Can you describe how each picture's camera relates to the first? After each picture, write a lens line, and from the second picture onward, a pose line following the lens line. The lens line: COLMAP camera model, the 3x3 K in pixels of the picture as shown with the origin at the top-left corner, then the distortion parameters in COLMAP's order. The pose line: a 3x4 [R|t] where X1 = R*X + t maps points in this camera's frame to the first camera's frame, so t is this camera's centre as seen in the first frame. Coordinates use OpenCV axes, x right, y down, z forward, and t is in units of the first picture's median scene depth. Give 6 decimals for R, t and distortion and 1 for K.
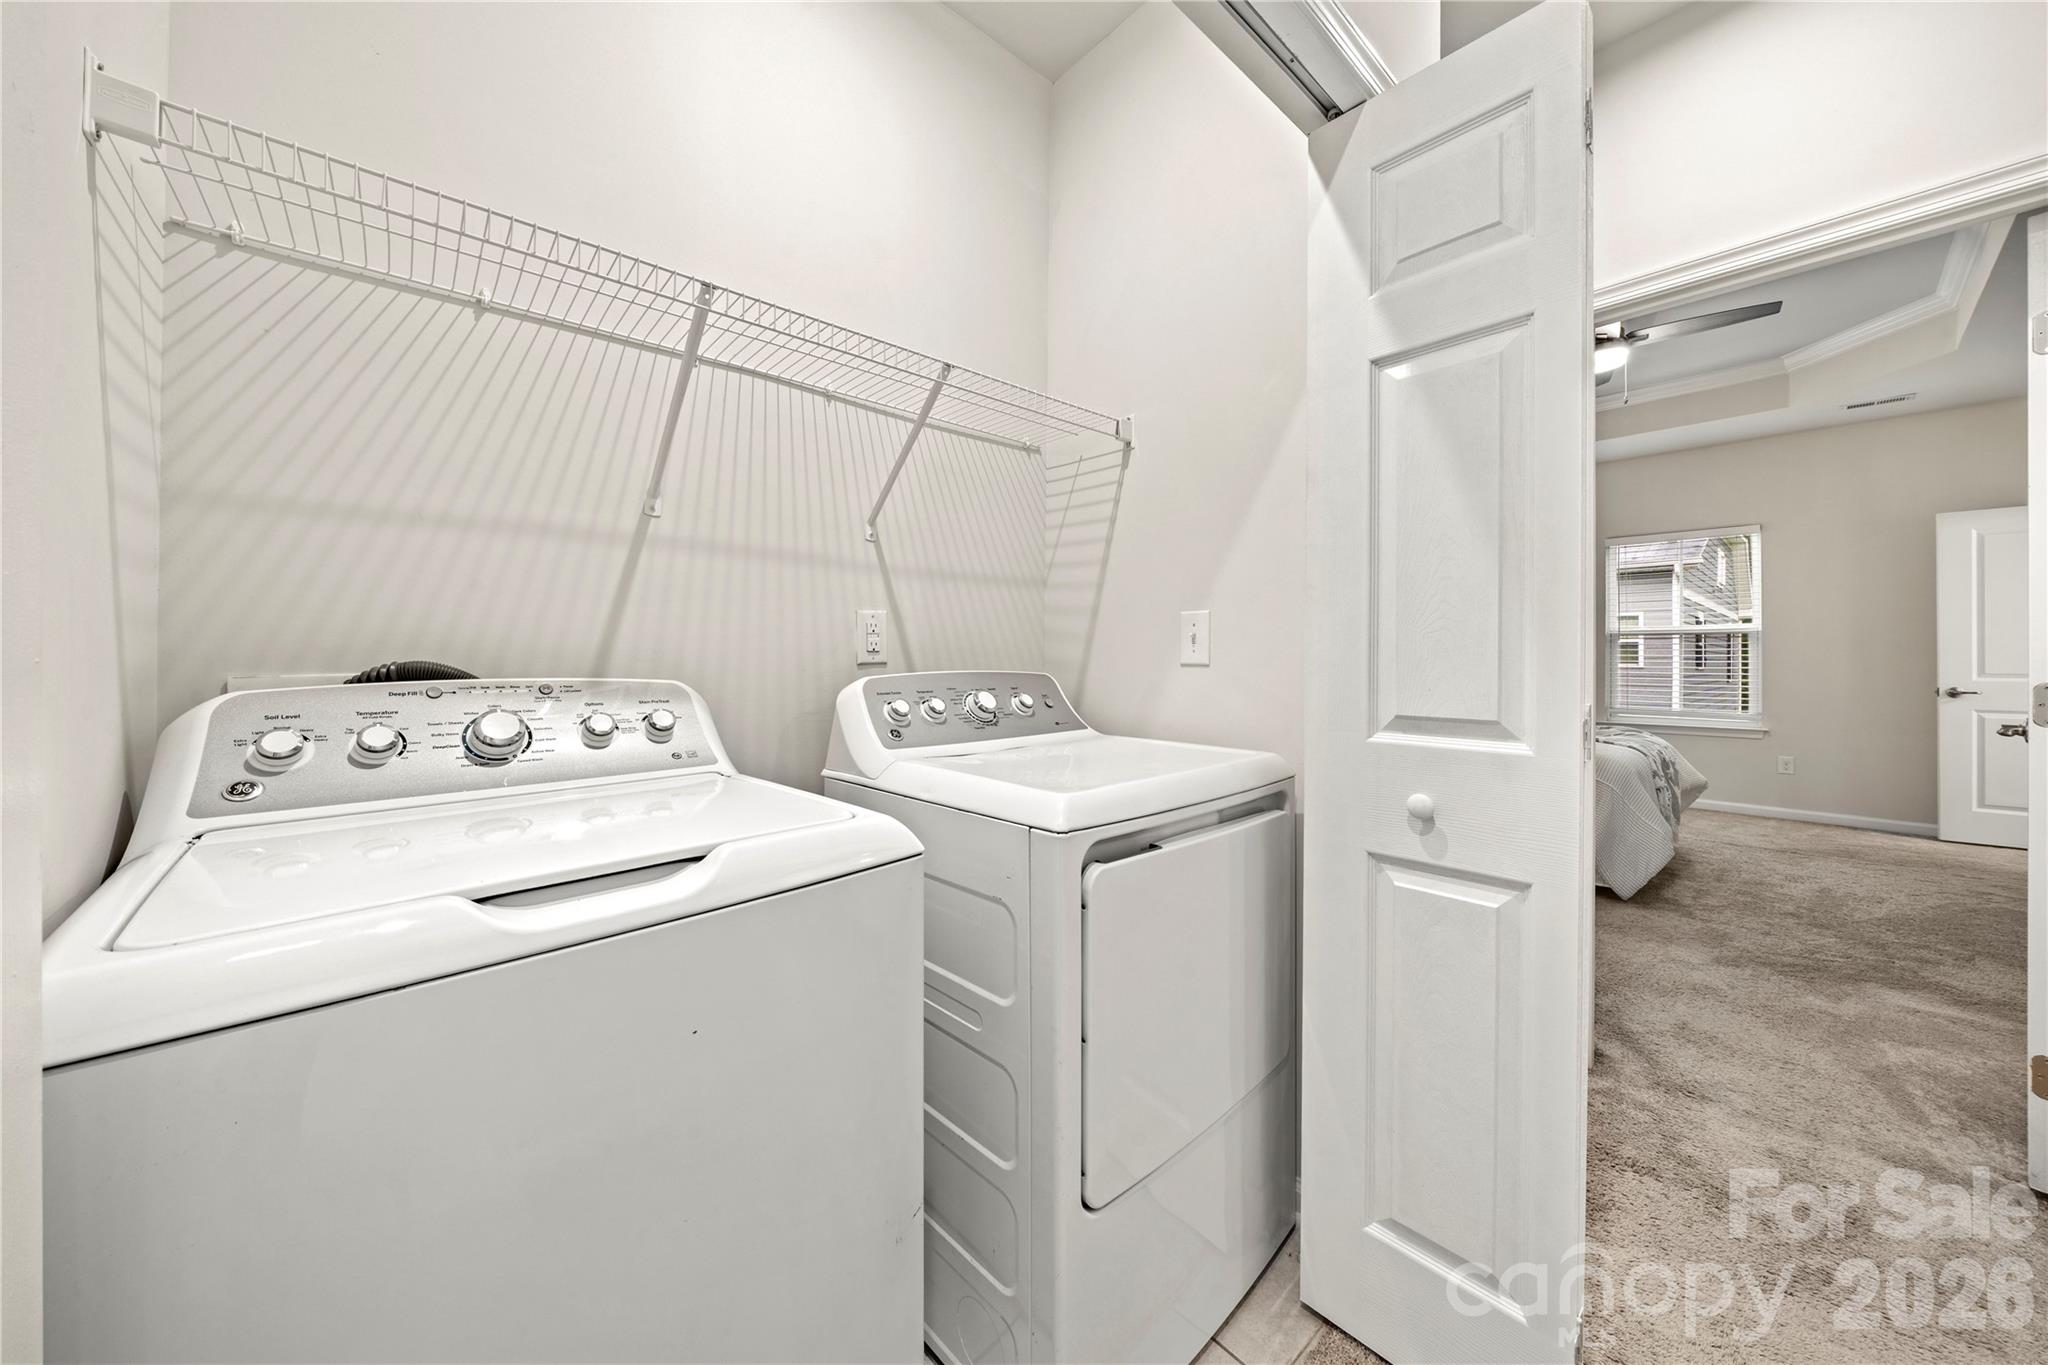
lens RADIAL K [[717.2, 0, 1016.8], [0, 717.2, 647.1], [0, 0, 1]] dist [-0.000180, 0.000017]
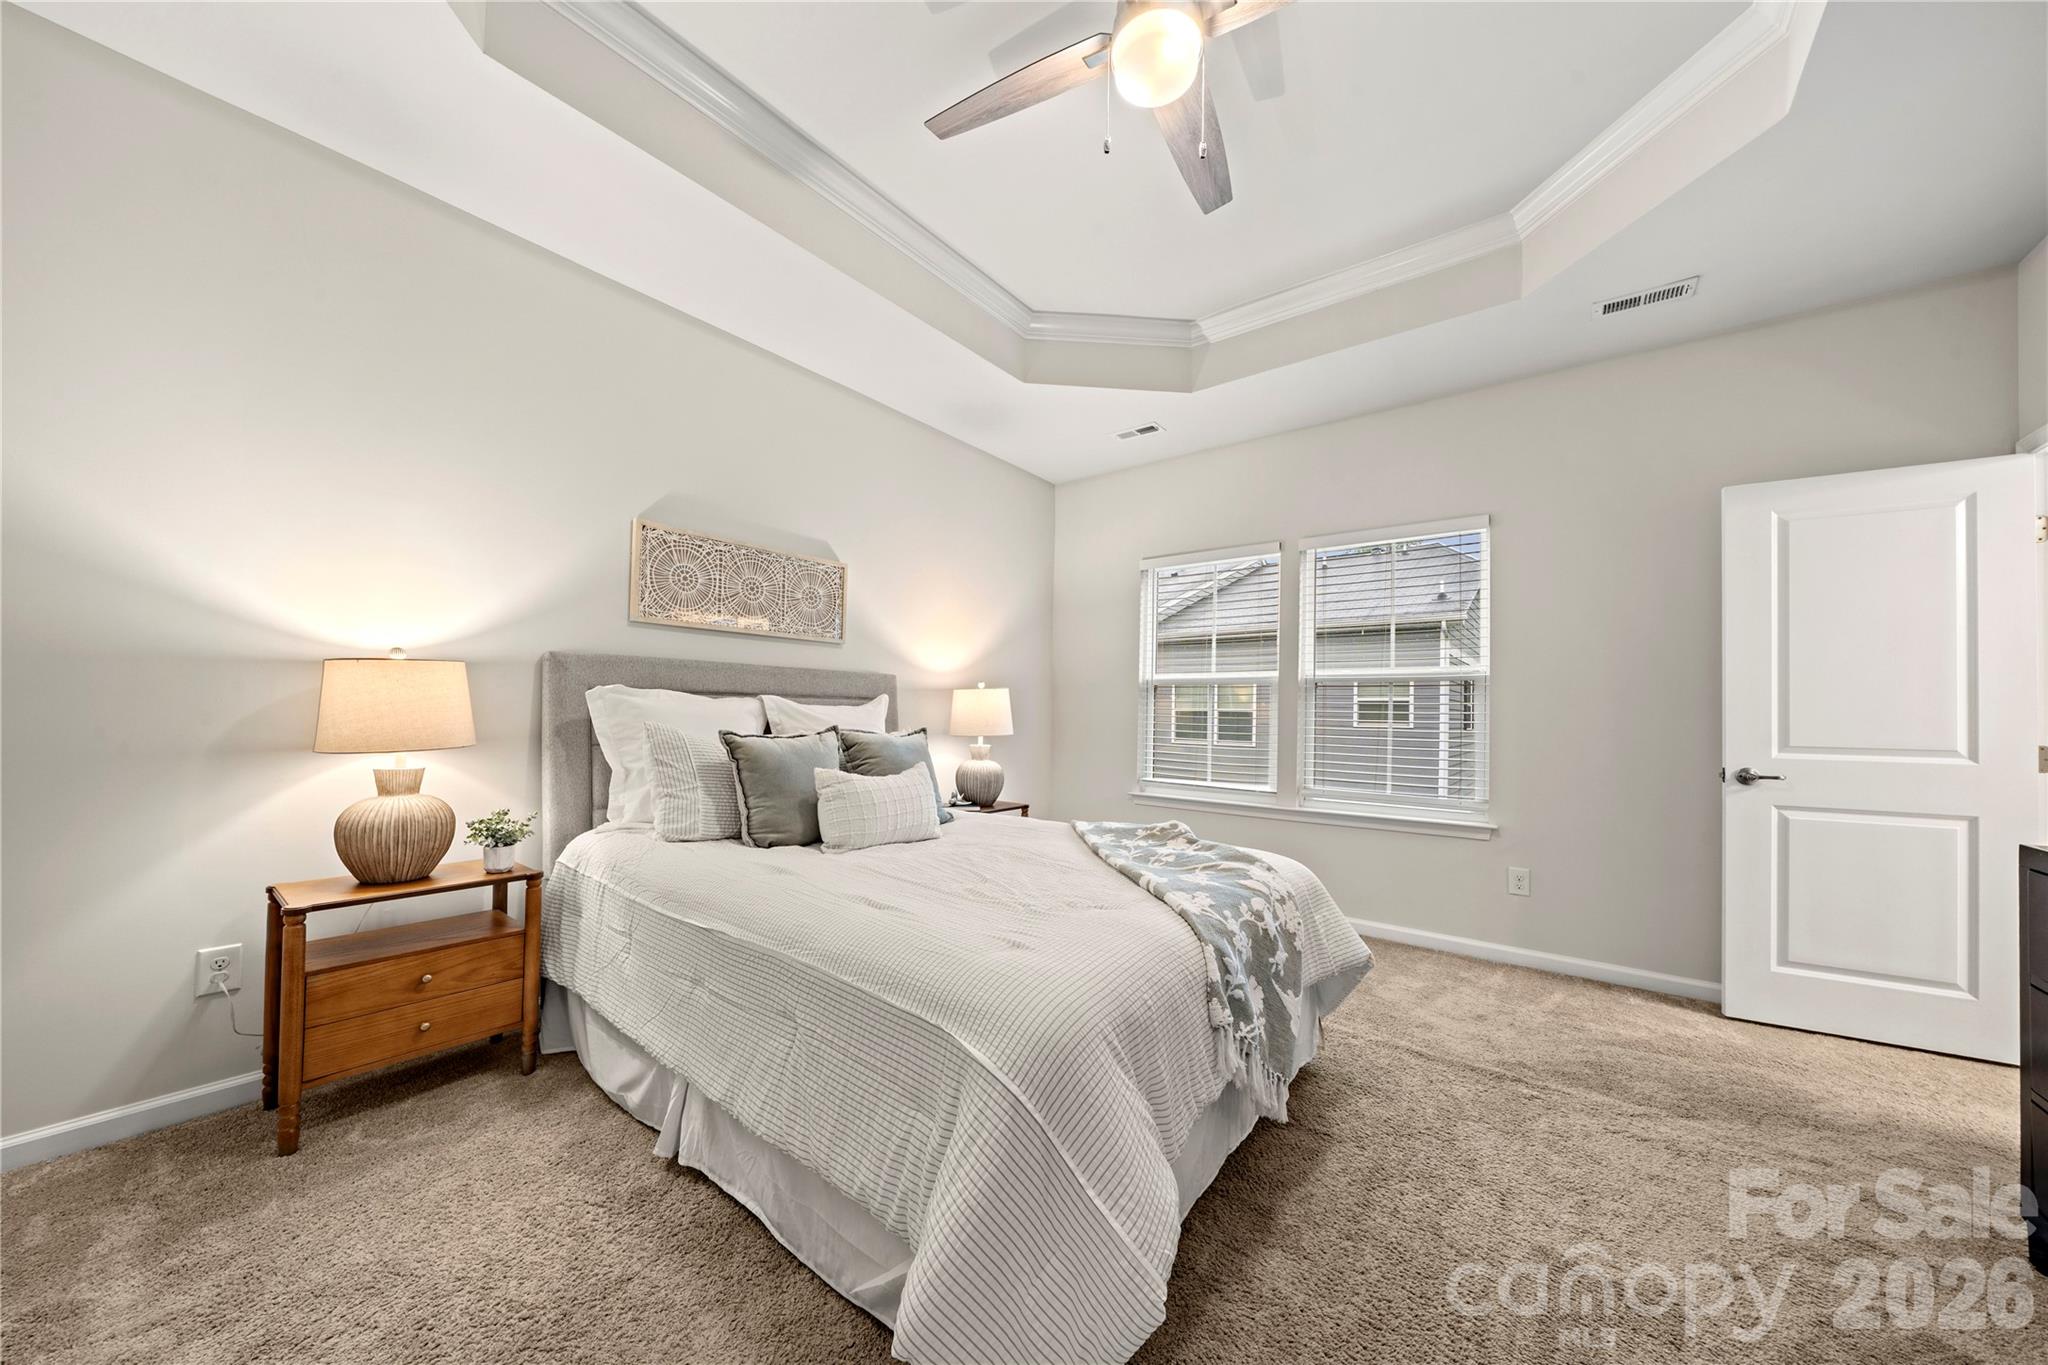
lens RADIAL K [[700.4, 0, 1025.5], [0, 700.4, 690.3], [0, 0, 1]] dist [-0.001337, -0.000097]
pose [[0.984019, 0.022160, 0.176681, 0.582229], [-0.019426, 0.999664, -0.017189, 0.011616], [-0.177003, 0.013482, 0.984118, 0.509847]]
